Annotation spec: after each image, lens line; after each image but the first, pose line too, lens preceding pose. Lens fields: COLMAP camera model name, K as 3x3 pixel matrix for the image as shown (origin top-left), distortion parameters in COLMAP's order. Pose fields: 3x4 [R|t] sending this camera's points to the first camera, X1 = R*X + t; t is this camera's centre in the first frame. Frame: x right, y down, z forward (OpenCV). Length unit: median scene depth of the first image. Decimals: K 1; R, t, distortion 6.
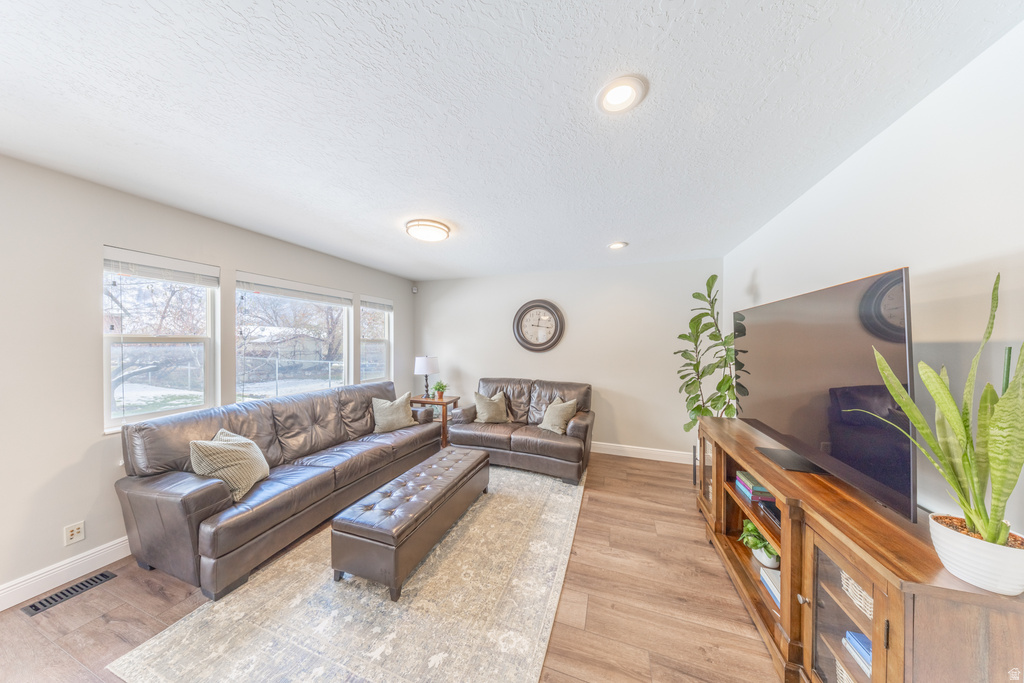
lens RADIAL K [[295.3, 0, 513.1], [0, 295.3, 344.5], [0, 0, 1]] dist [0.010049, 0.000210]
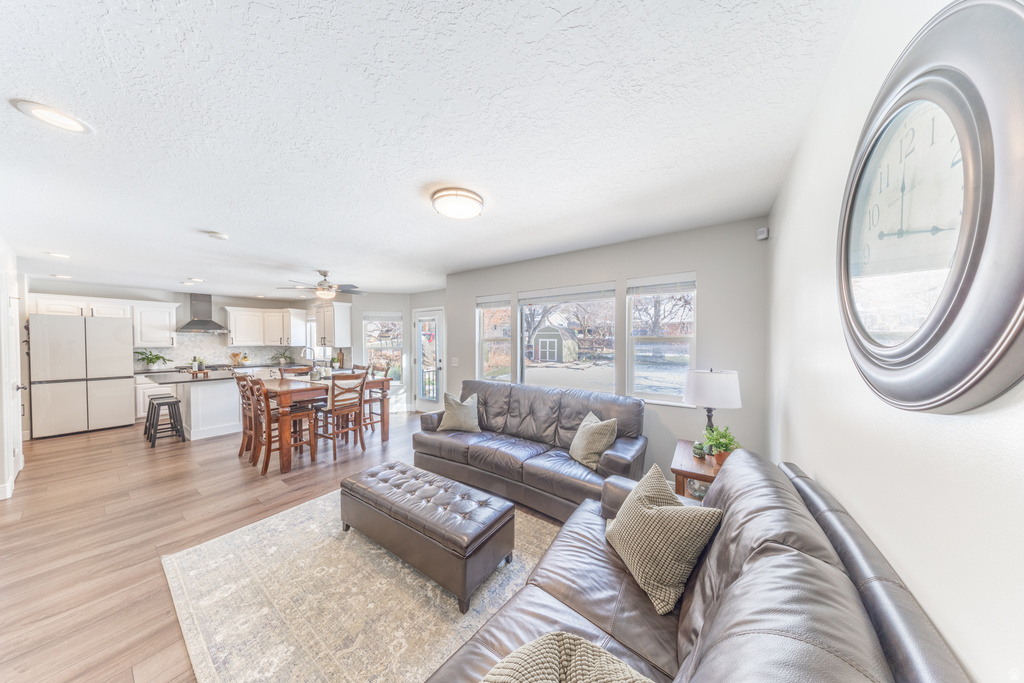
lens RADIAL K [[295.3, 0, 508.2], [0, 295.3, 343.4], [0, 0, 1]] dist [0.010049, 0.000210]
pose [[-0.266936, 0.008272, -0.963679, 0.485892], [-0.004320, 0.999943, 0.009780, -0.014701], [0.963705, 0.006774, -0.266885, 1.401193]]
